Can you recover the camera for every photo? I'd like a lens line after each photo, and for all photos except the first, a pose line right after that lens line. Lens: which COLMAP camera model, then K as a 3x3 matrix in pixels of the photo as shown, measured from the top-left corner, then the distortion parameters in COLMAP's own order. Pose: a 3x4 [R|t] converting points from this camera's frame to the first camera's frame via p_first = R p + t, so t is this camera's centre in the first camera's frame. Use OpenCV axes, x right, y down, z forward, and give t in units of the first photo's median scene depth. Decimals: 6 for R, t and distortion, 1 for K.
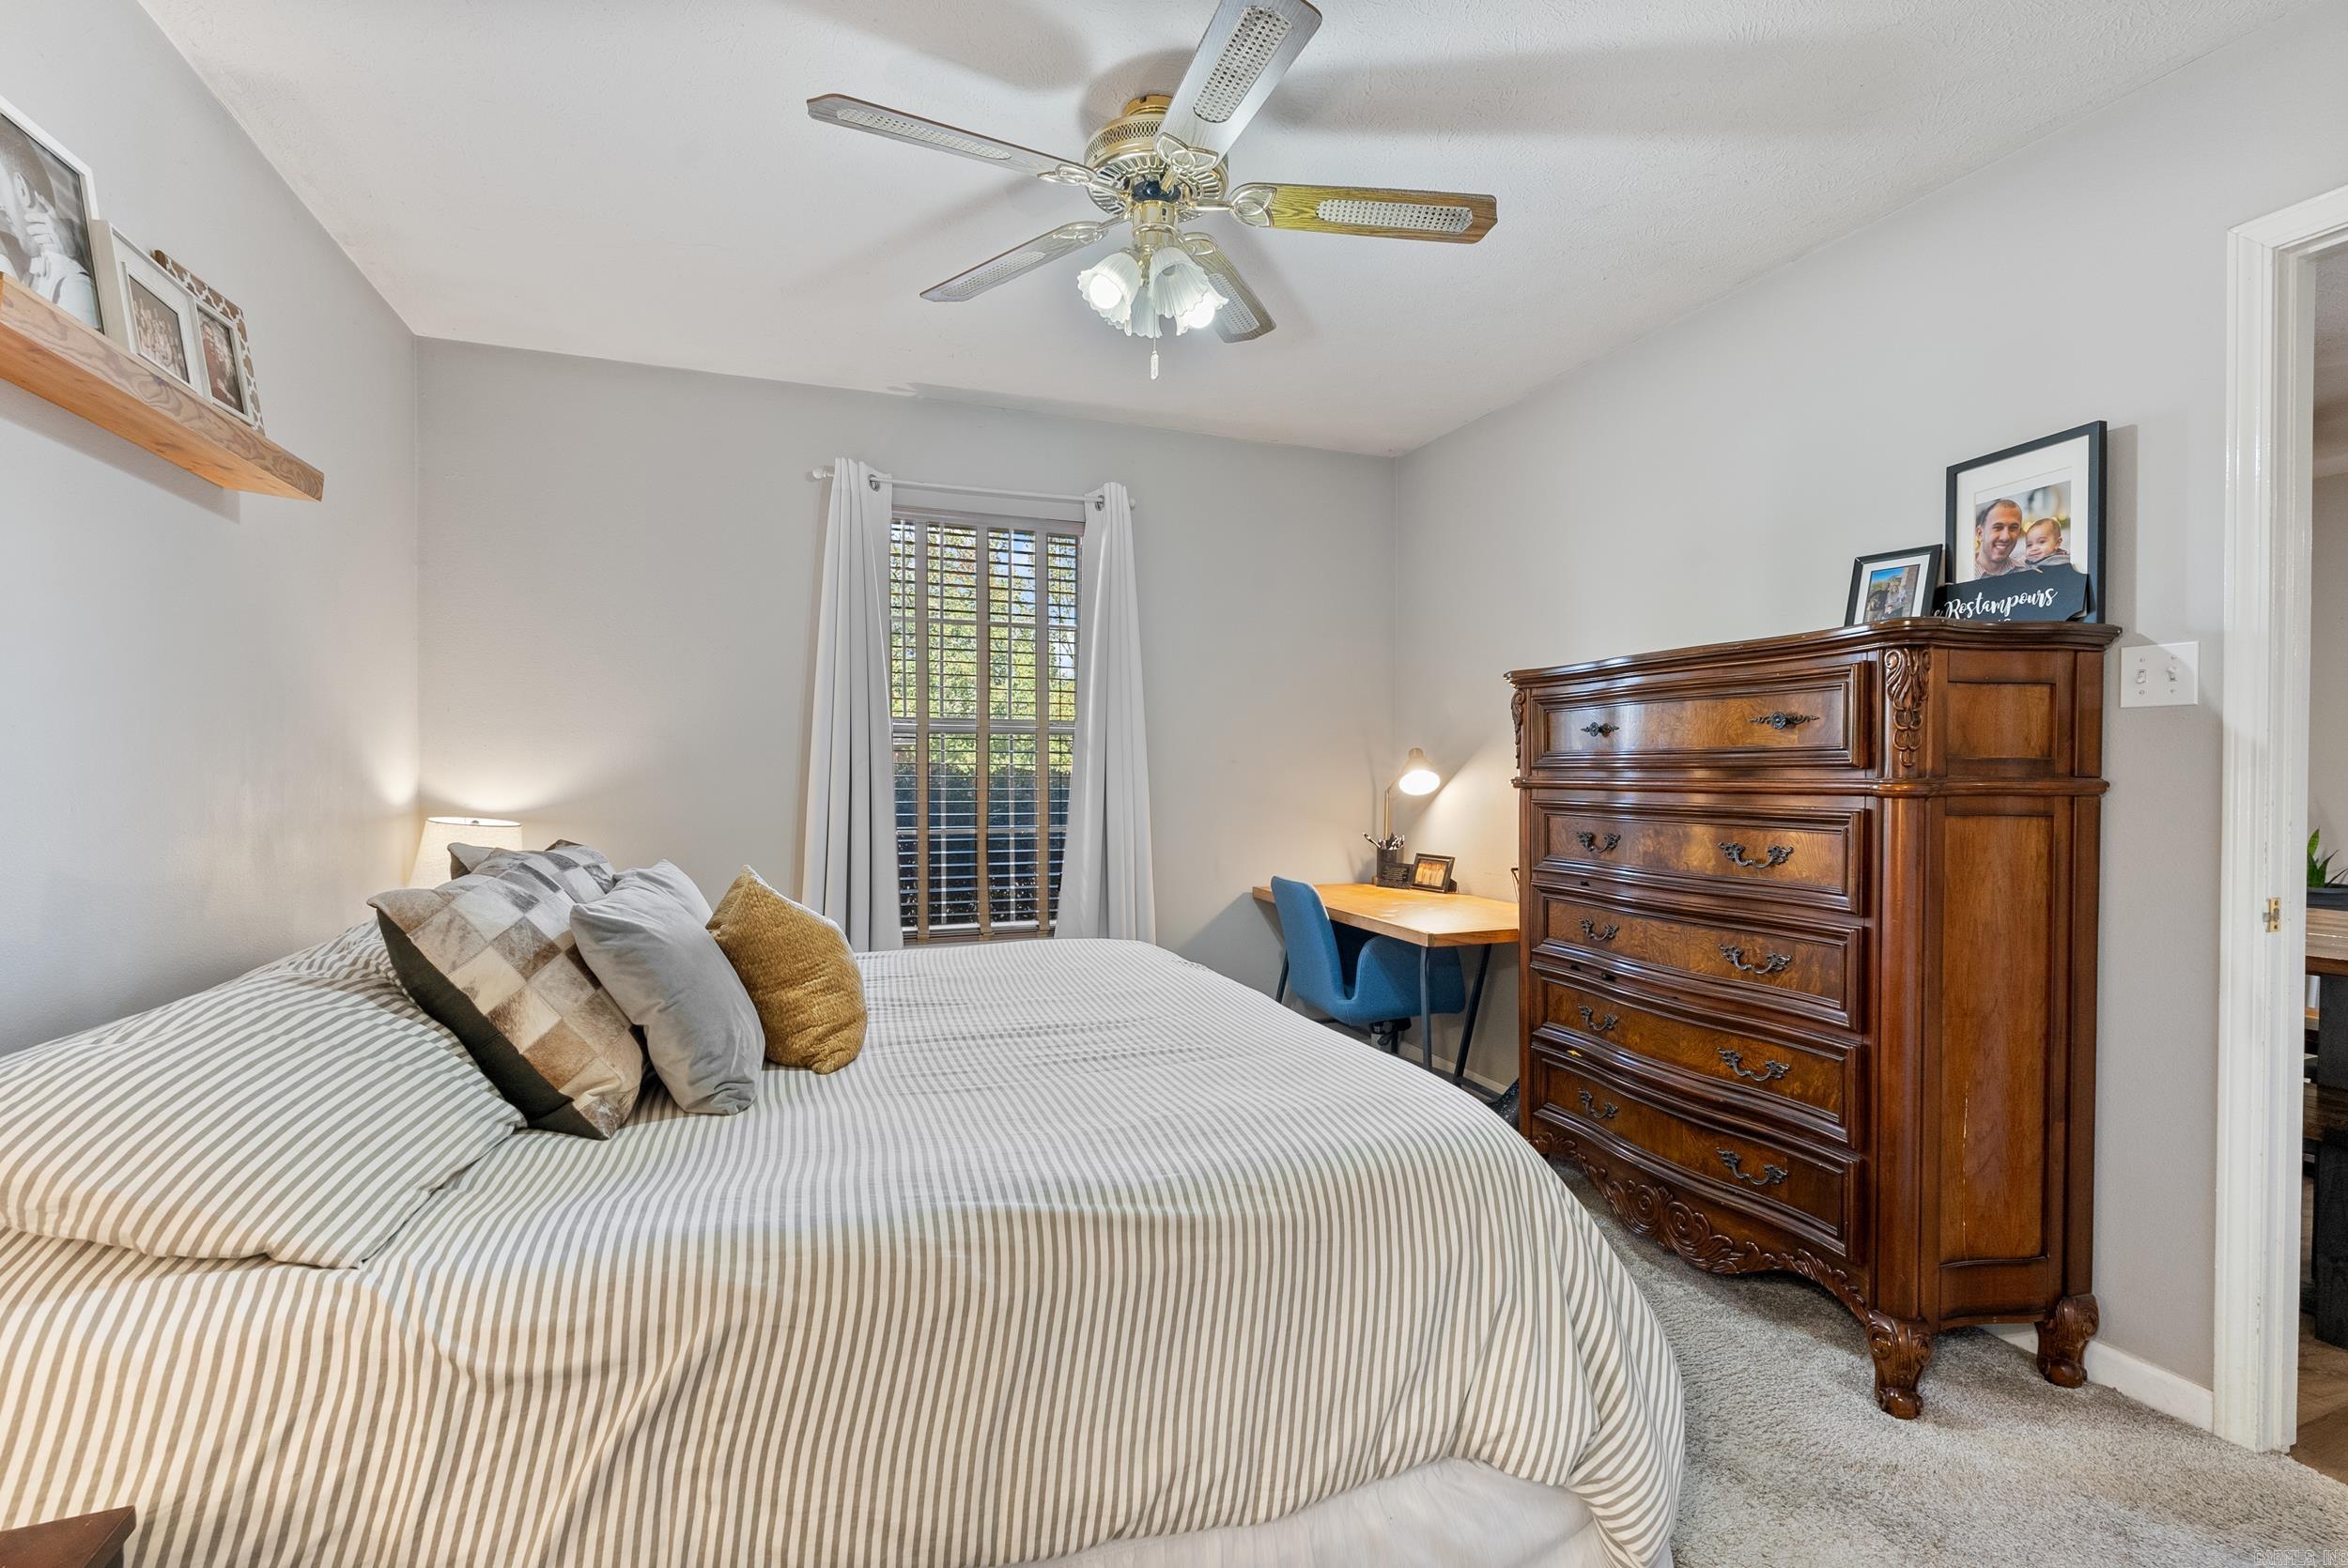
lens RADIAL K [[1031.4, 0, 1176.8], [0, 1031.4, 783.9], [0, 0, 1]] dist [-0.005174, -0.000024]
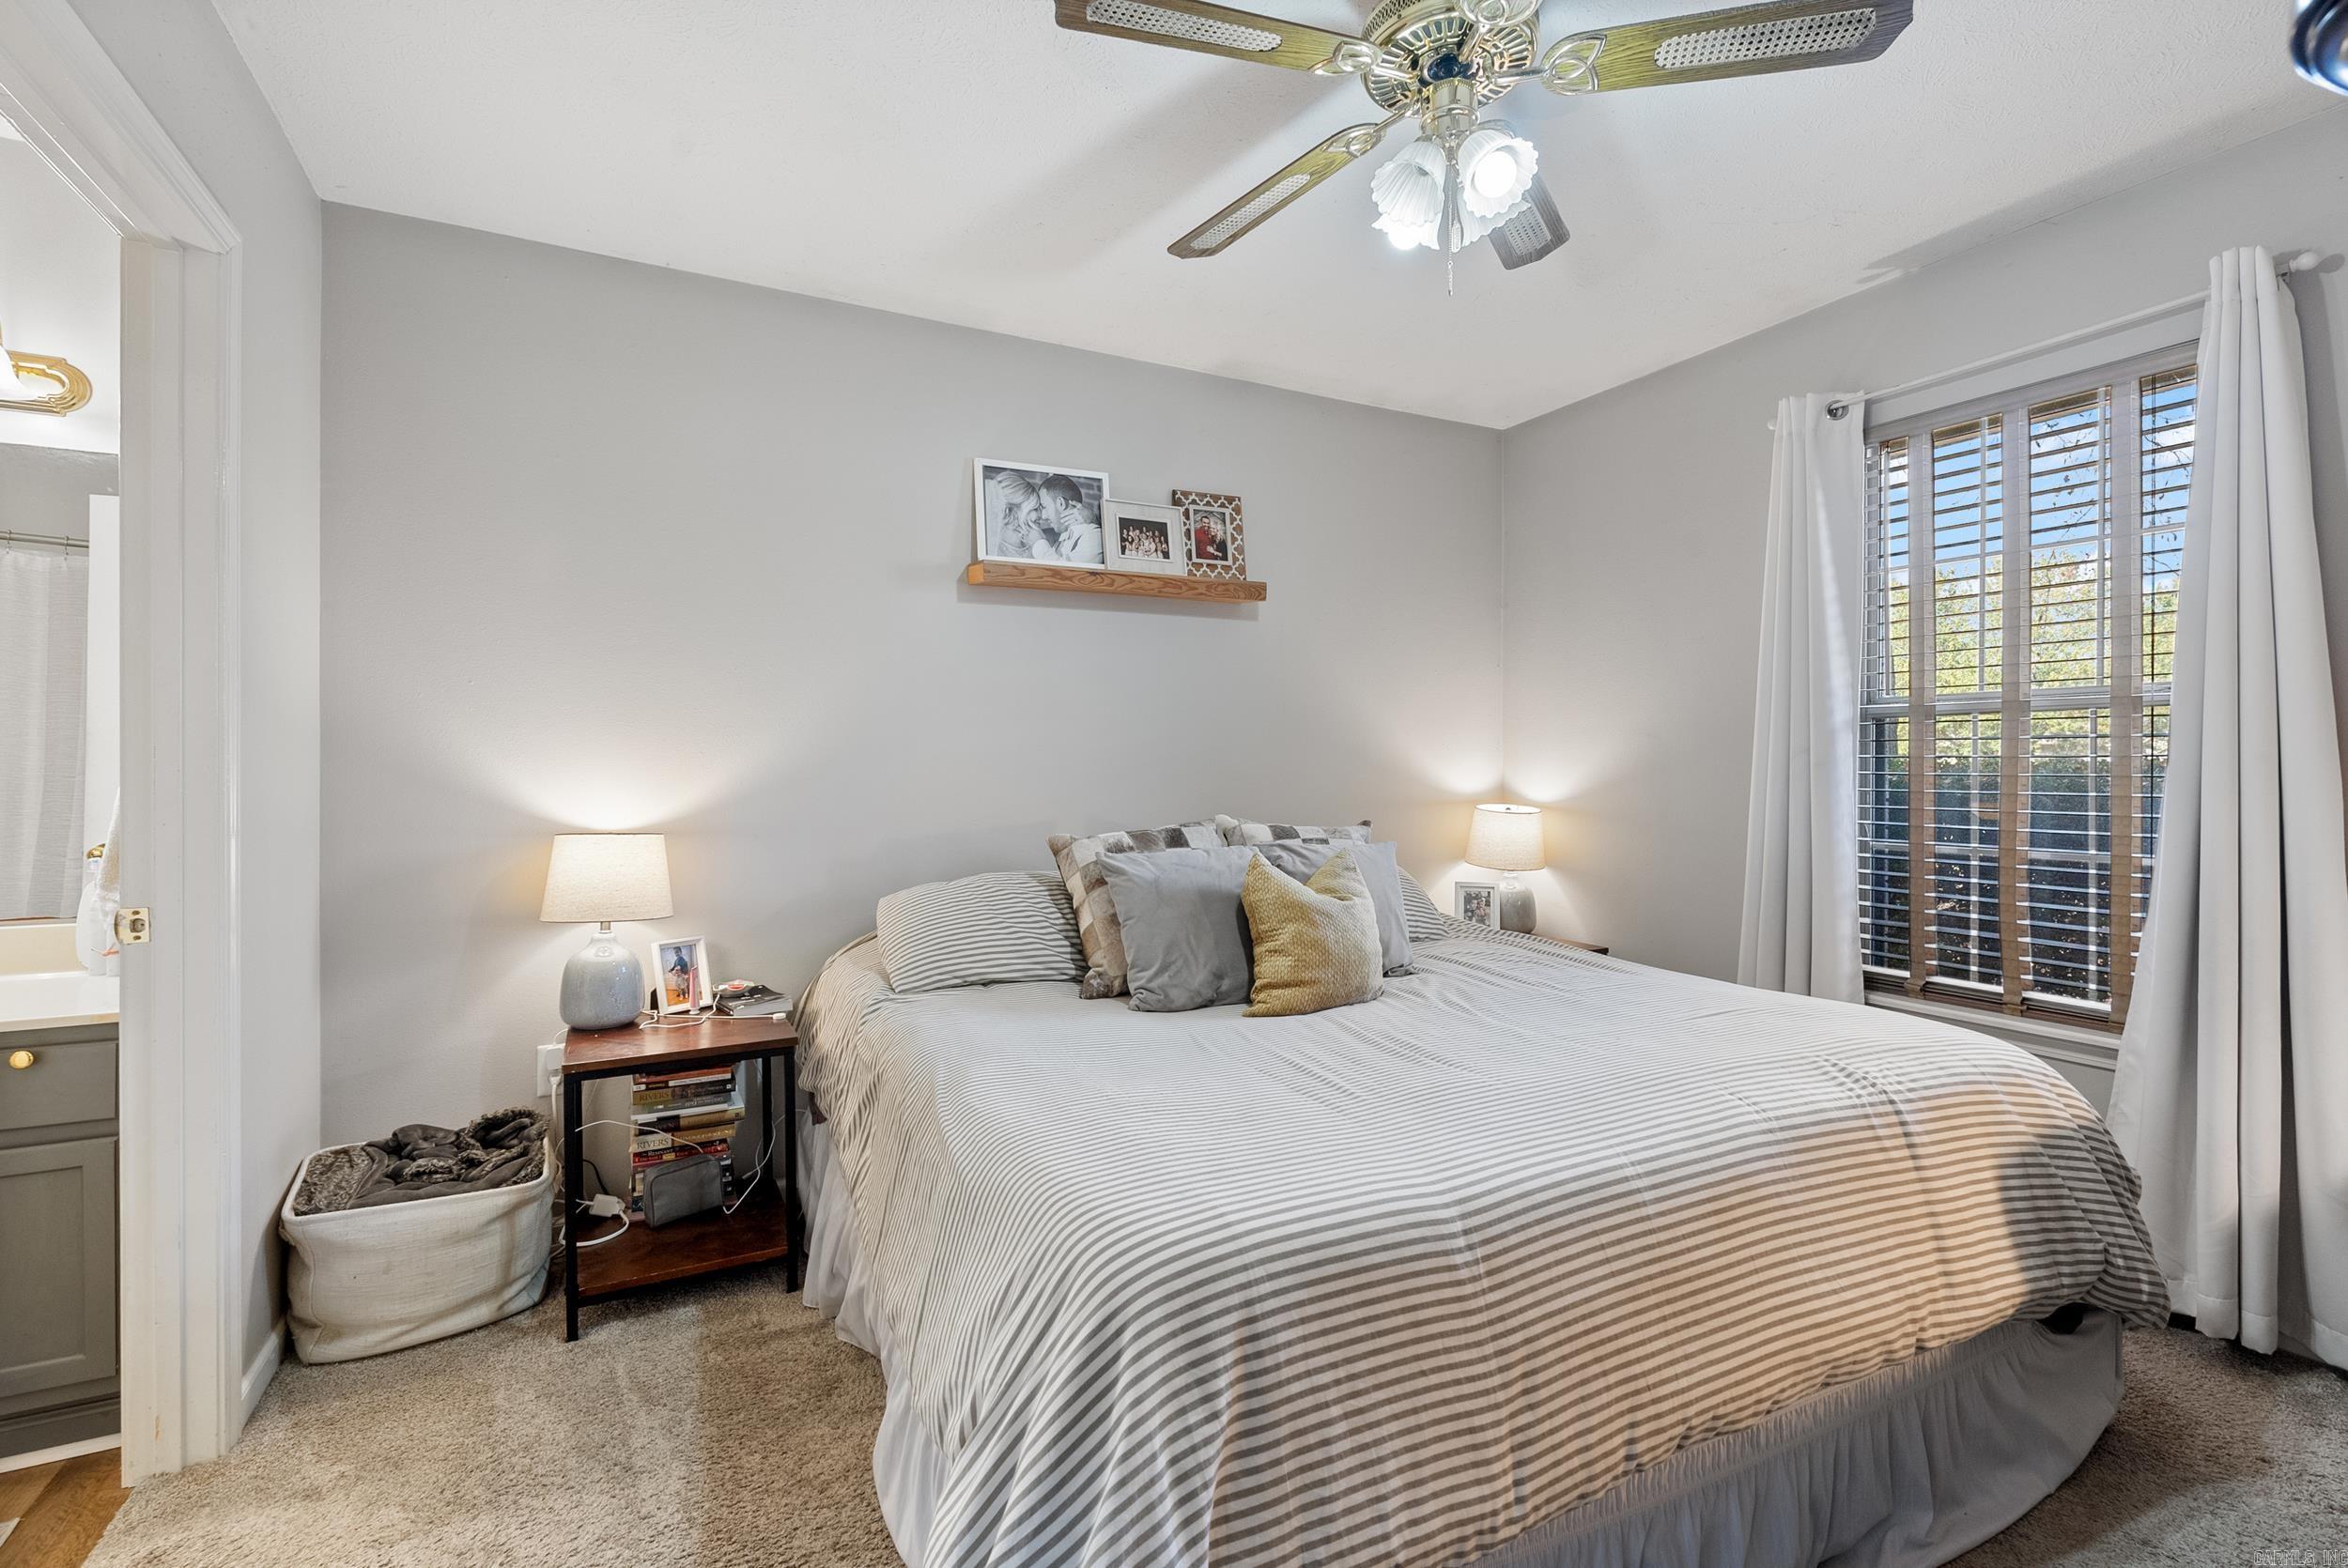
lens RADIAL K [[1037.0, 0, 1177.8], [0, 1037.0, 784.0], [0, 0, 1]] dist [-0.004392, -0.000063]
pose [[0.148493, 0.009398, -0.988869, 0.444599], [-0.008601, 0.999929, 0.008211, 0.000076], [0.988876, 0.007286, 0.148563, 0.372952]]
